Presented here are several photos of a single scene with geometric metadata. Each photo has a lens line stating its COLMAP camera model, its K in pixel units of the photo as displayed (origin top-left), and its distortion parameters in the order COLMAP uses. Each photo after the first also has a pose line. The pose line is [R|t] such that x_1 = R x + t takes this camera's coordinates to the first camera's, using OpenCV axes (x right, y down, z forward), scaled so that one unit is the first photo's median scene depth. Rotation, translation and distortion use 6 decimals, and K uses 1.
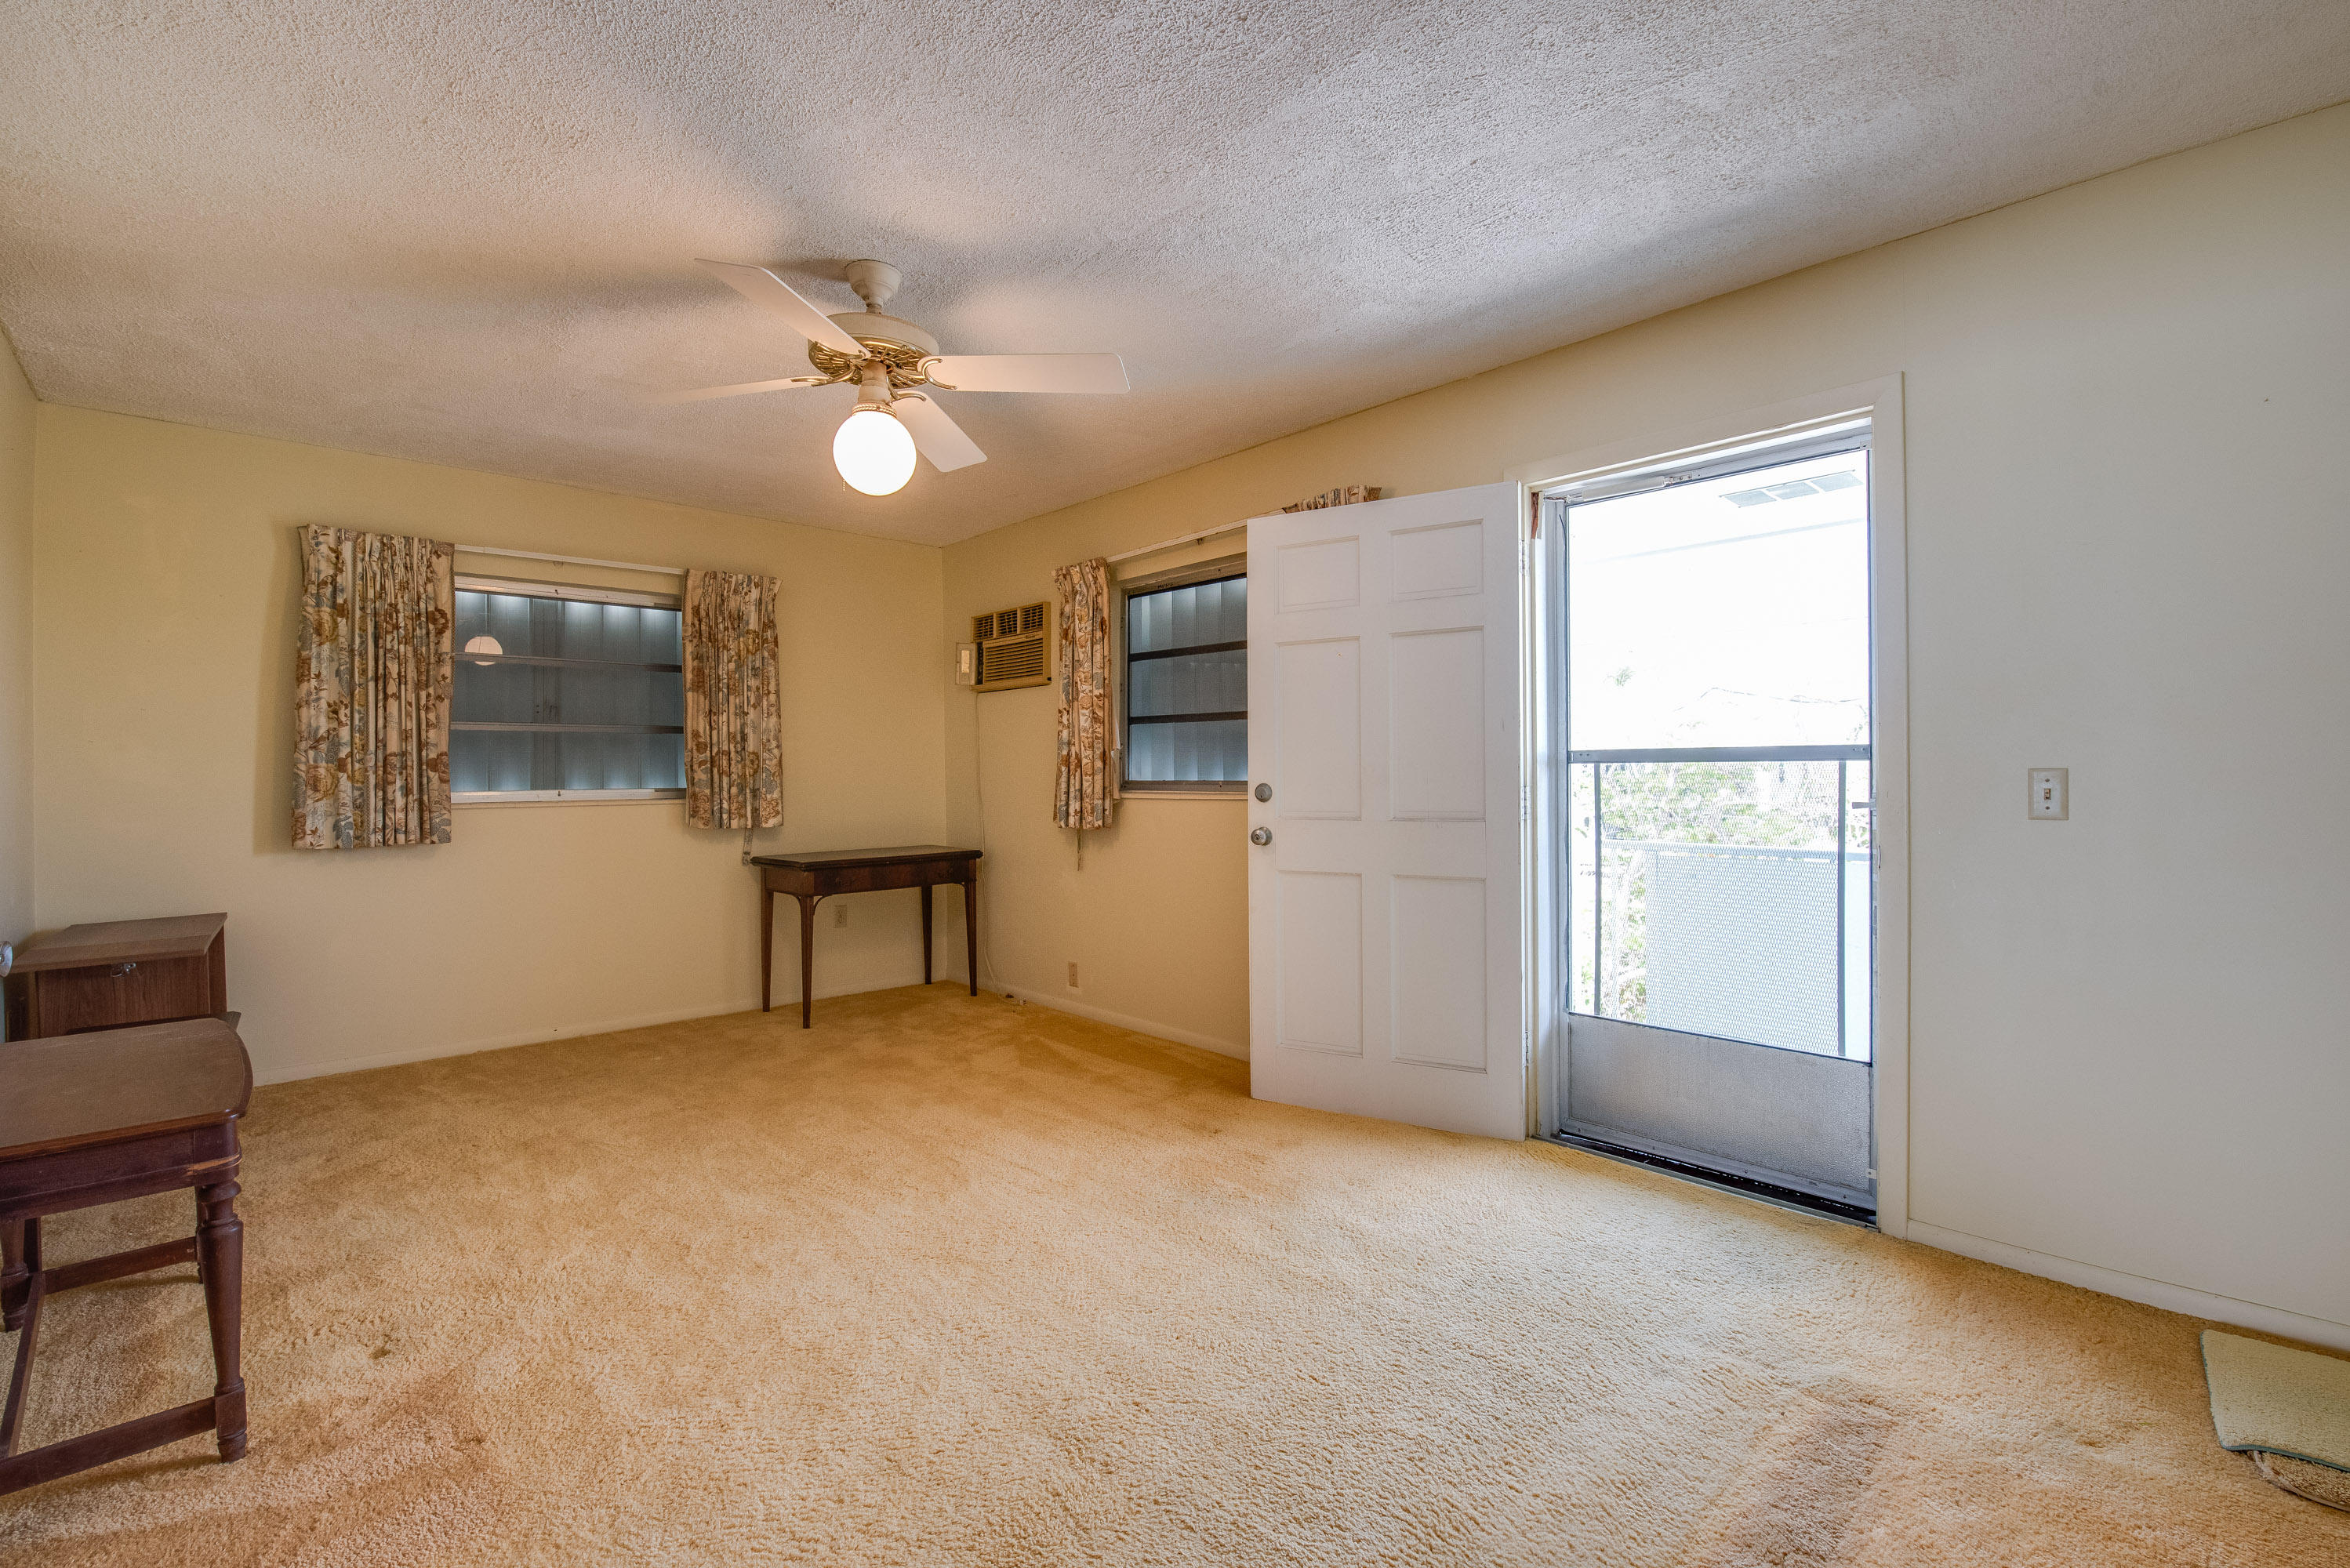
lens RADIAL K [[1019.1, 0, 1180.2], [0, 1019.1, 778.0], [0, 0, 1]] dist [-0.002936, -0.000441]
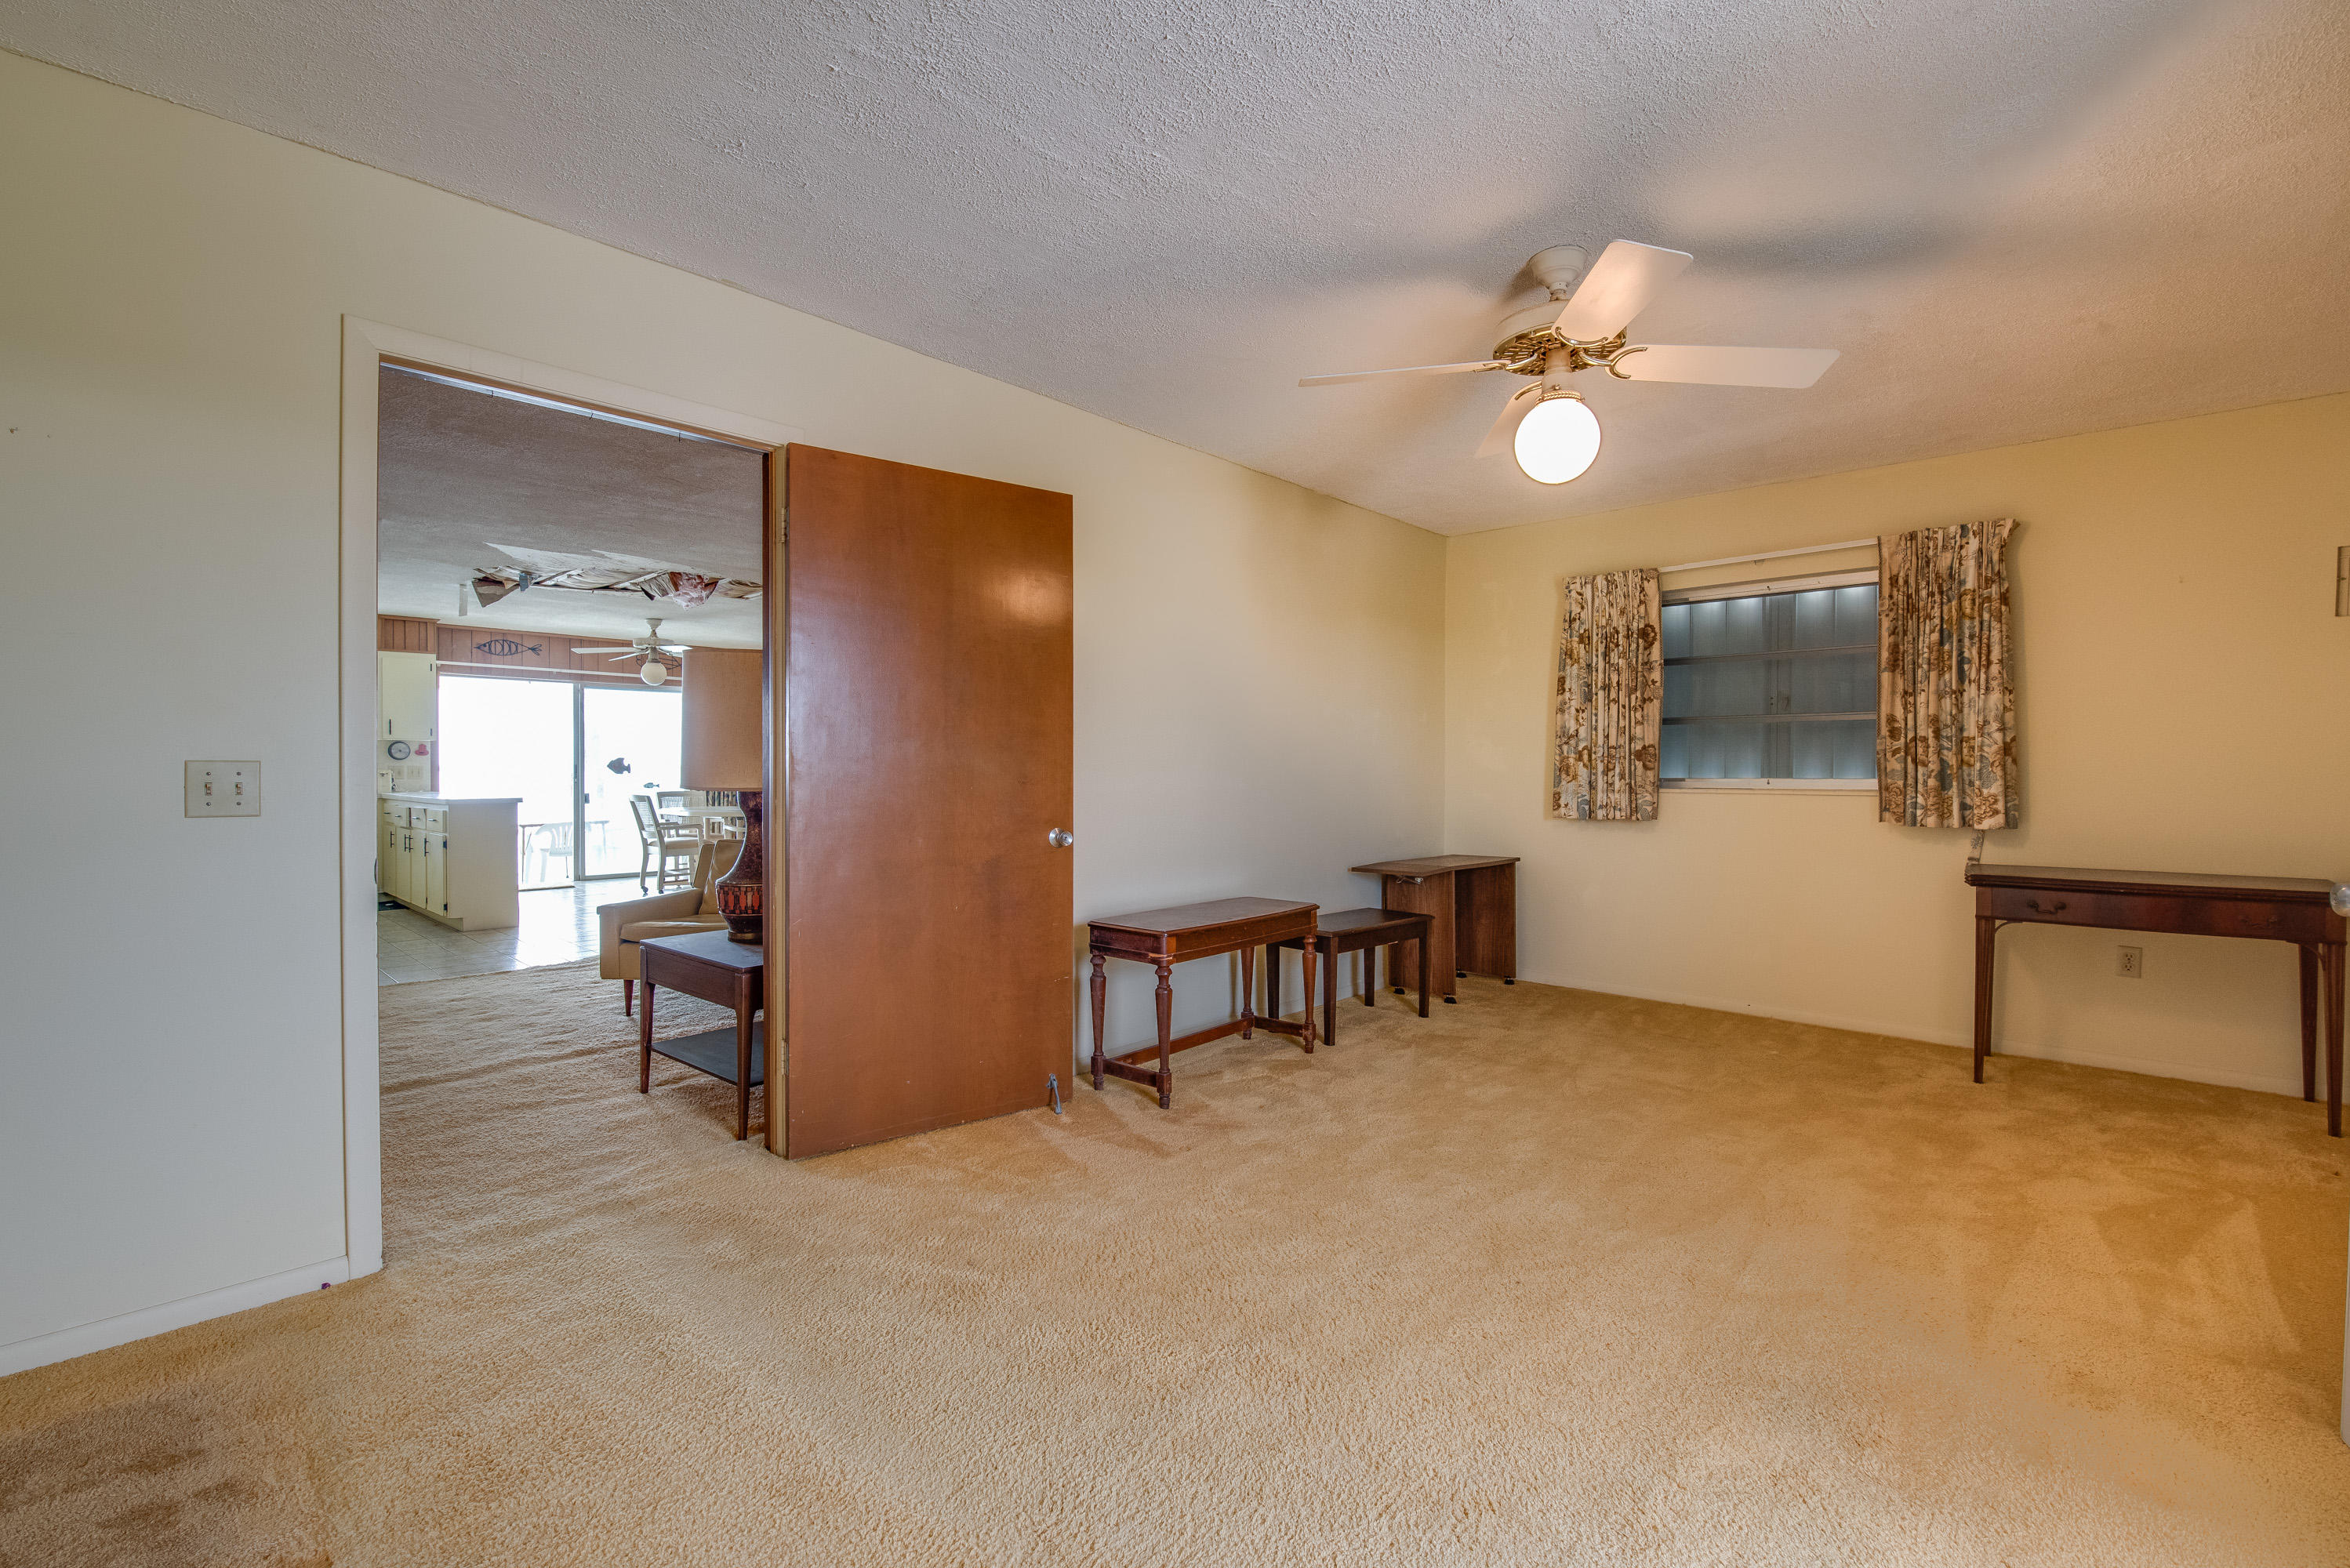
lens RADIAL K [[1019.1, 0, 1180.2], [0, 1019.1, 778.0], [0, 0, 1]] dist [-0.002936, -0.000441]
pose [[0.077425, 0.017136, -0.996851, 0.433175], [-0.005907, 0.999843, 0.016729, -0.002786], [0.996981, 0.004594, 0.077514, 0.362554]]
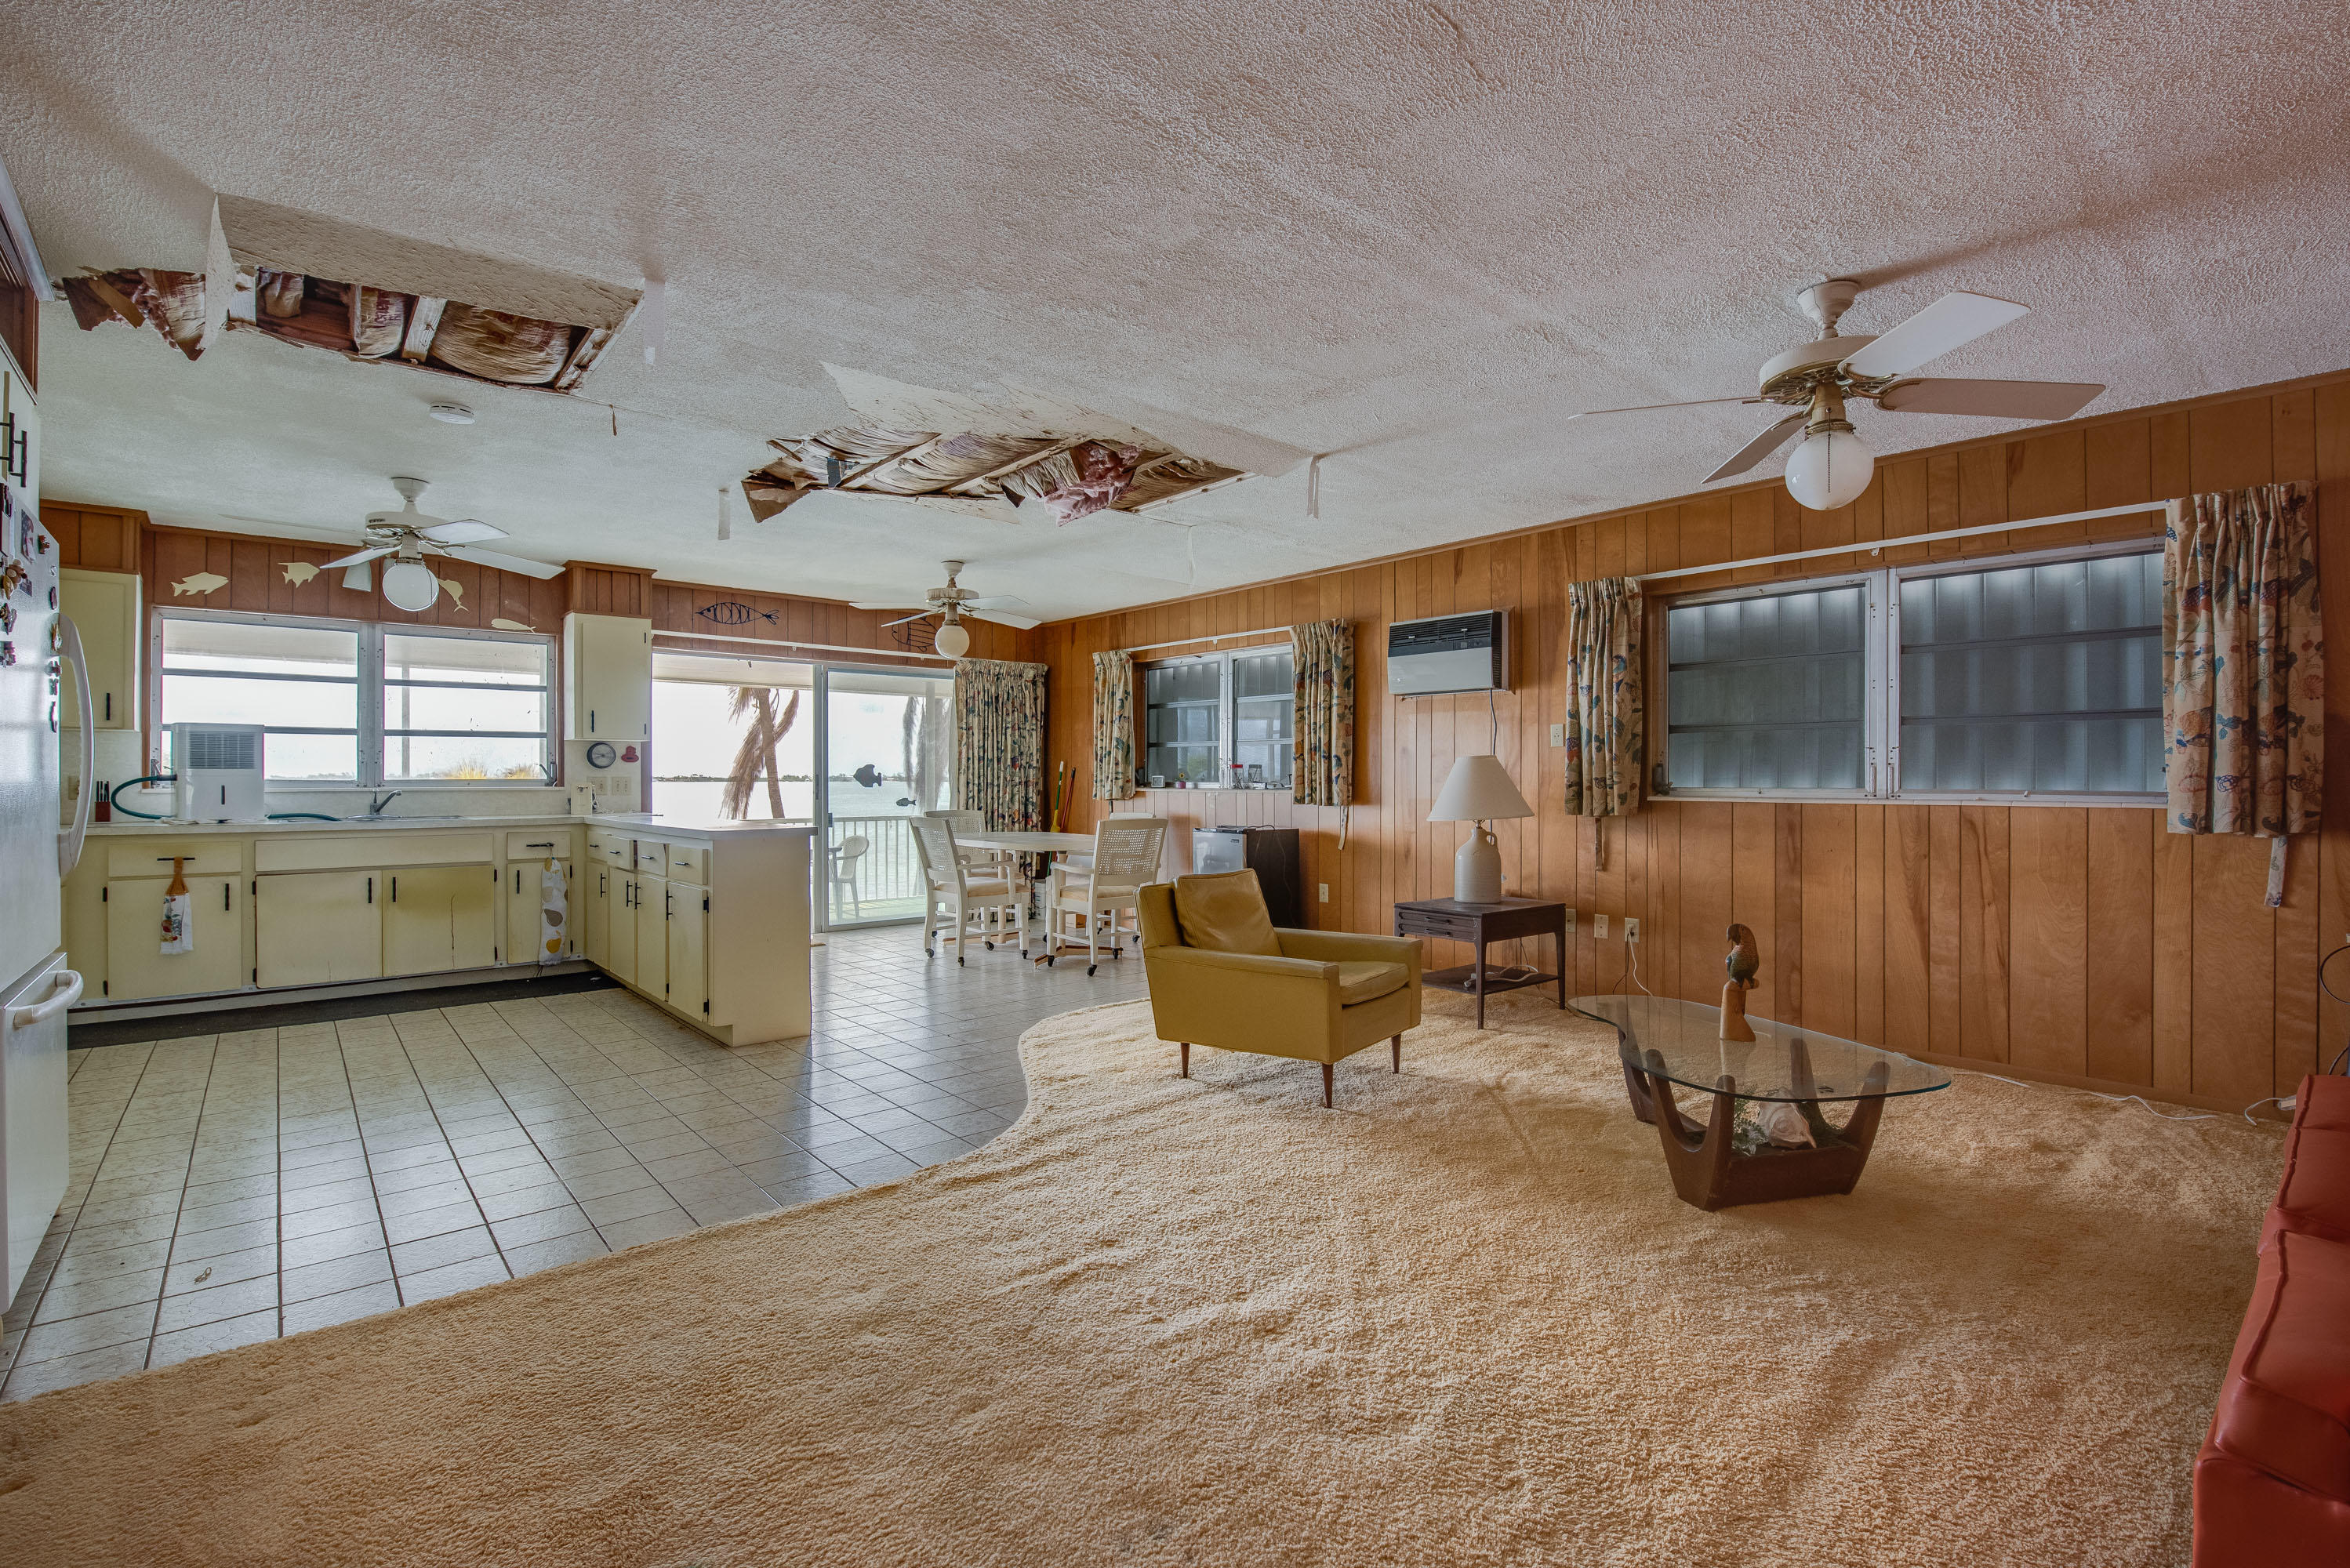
lens RADIAL K [[1077.0, 0, 1187.3], [0, 1077.0, 776.1], [0, 0, 1]] dist [0.000656, -0.000018]
pose [[-0.032263, 0.005889, -0.999462, 0.329421], [-0.003403, 0.999976, 0.006002, -0.001818], [0.999474, 0.003595, -0.032243, 0.279053]]
